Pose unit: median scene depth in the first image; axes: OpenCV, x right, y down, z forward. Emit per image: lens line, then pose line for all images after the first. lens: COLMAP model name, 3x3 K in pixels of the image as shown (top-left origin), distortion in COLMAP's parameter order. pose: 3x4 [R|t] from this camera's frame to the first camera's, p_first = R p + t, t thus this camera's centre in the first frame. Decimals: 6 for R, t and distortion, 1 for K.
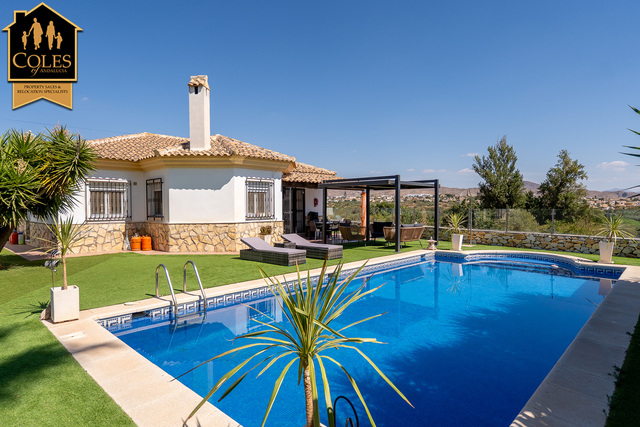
lens RADIAL K [[366.8, 0, 320.0], [0, 366.8, 213.5], [0, 0, 1]] dist [0.000029, -0.000168]
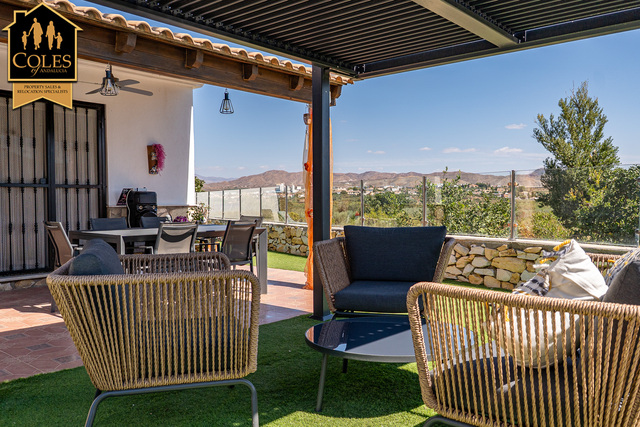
lens RADIAL K [[556.3, 0, 313.7], [0, 556.3, 216.3], [0, 0, 1]] dist [-0.001235, 0.003075]
pose [[0.999159, -0.002252, 0.040945, 0.016865], [0.001937, 0.999968, 0.007724, 0.002151], [-0.040961, -0.007638, 0.999132, 0.101055]]
